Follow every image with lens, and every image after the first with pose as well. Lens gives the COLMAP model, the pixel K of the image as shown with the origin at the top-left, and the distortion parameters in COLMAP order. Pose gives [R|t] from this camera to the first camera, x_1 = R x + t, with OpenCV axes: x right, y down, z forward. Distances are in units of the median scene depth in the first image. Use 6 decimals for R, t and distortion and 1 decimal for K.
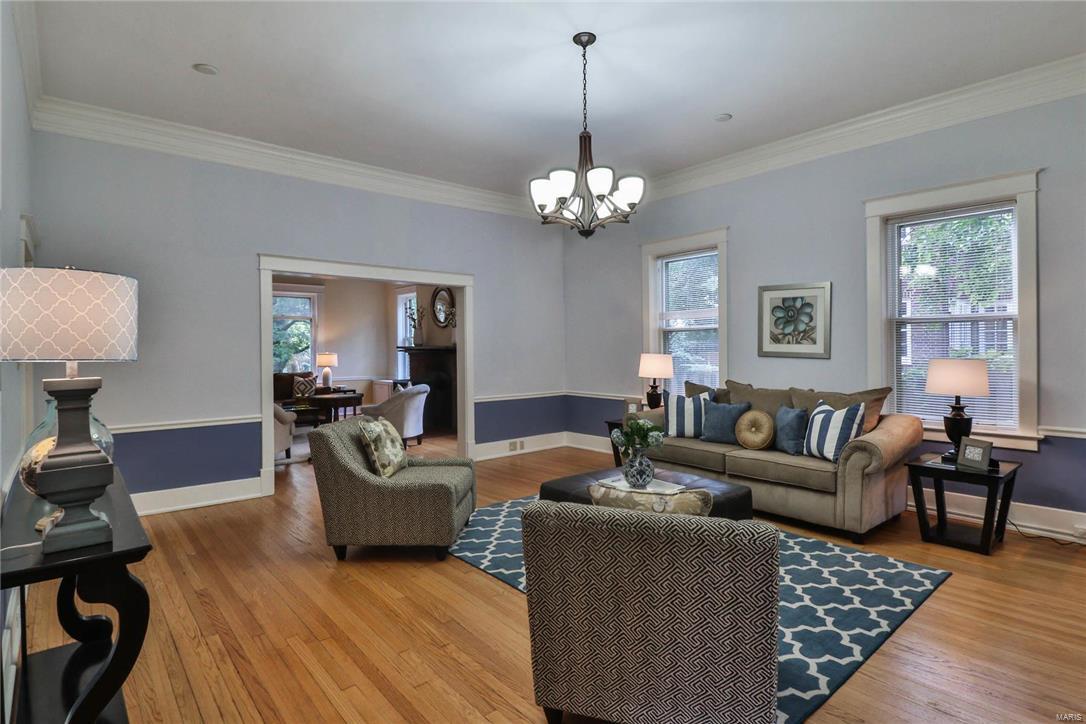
lens RADIAL K [[564.9, 0, 546.1], [0, 564.9, 349.7], [0, 0, 1]] dist [0.000558, -0.014149]
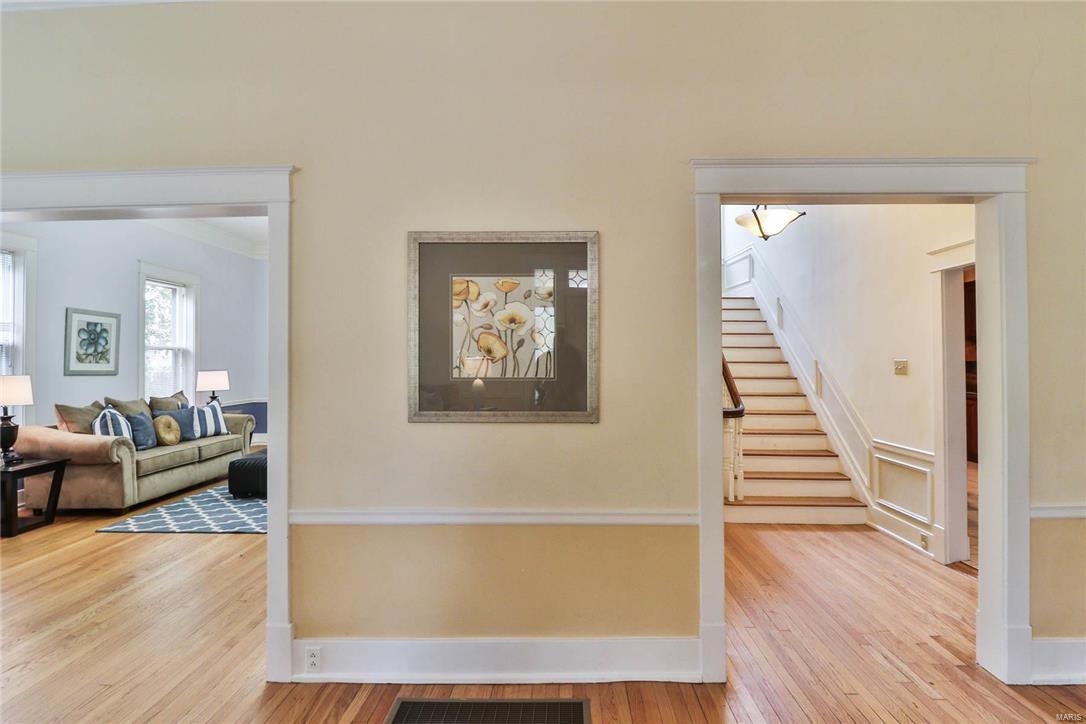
lens RADIAL K [[564.9, 0, 546.1], [0, 564.9, 349.7], [0, 0, 1]] dist [0.000558, -0.014149]
pose [[-0.743100, 0.019316, 0.668902, -1.008258], [0.011864, 0.999806, -0.015692, -0.008857], [-0.669076, -0.003725, -0.743185, 1.239104]]
